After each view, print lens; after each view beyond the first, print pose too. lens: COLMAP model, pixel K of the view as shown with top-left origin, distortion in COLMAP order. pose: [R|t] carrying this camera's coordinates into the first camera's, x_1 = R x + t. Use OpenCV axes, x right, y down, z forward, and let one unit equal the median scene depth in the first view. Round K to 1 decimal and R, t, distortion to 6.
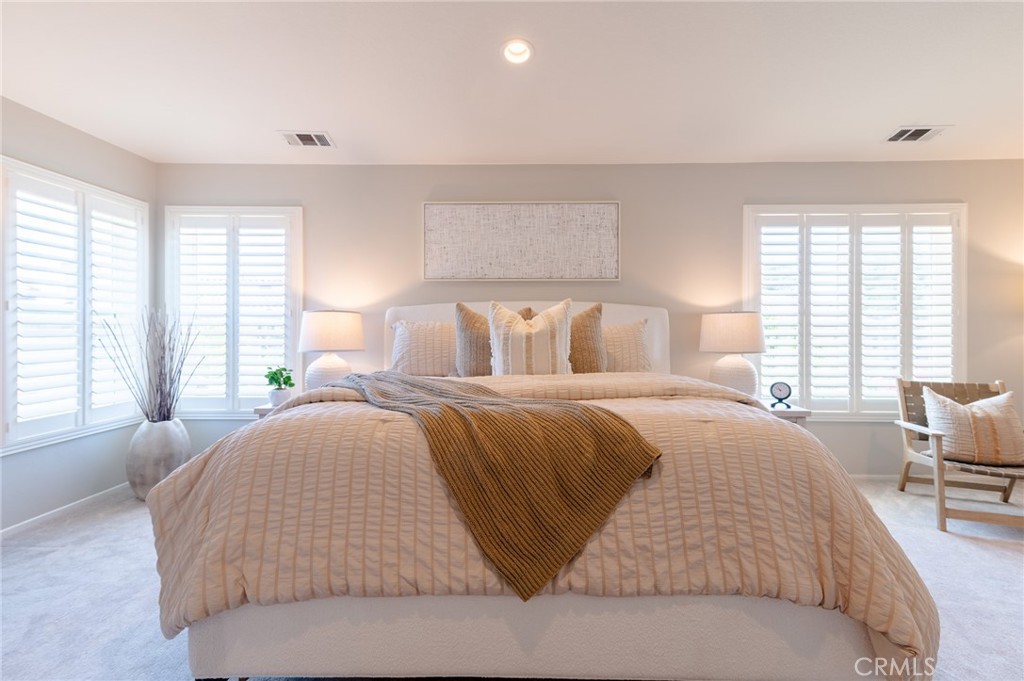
lens RADIAL K [[463.3, 0, 512.1], [0, 463.3, 337.9], [0, 0, 1]] dist [0.019355, 0.000212]
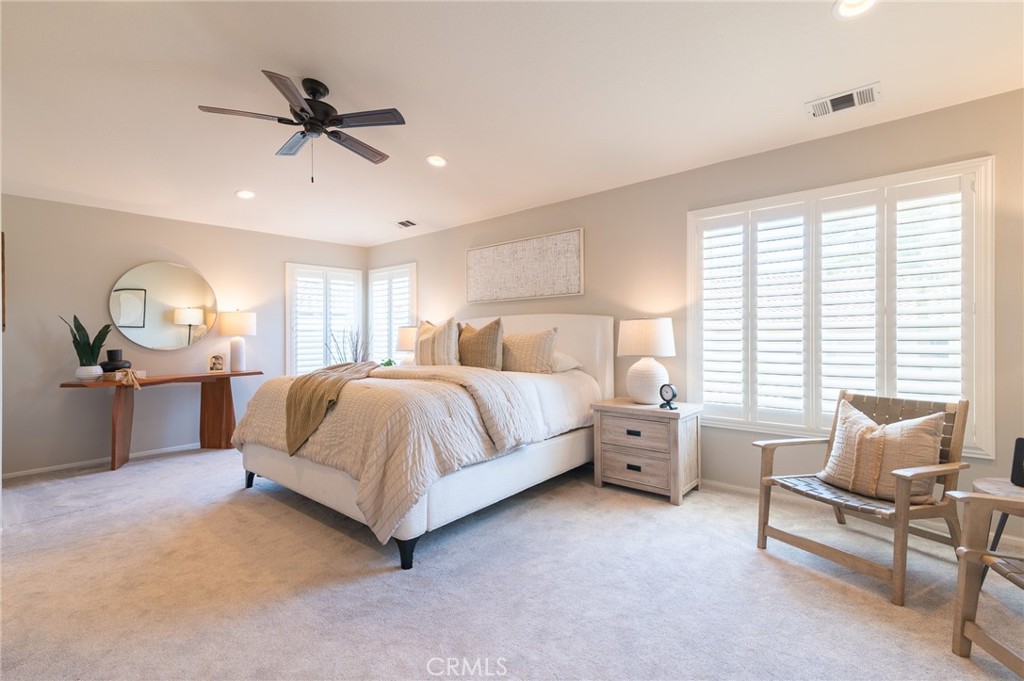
lens RADIAL K [[463.3, 0, 510.5], [0, 463.3, 339.1], [0, 0, 1]] dist [0.019355, 0.000212]
pose [[0.767520, -0.006347, -0.640994, 0.856261], [-0.000642, 0.999943, -0.010669, 0.003387], [0.641025, 0.008600, 0.767472, -0.026362]]
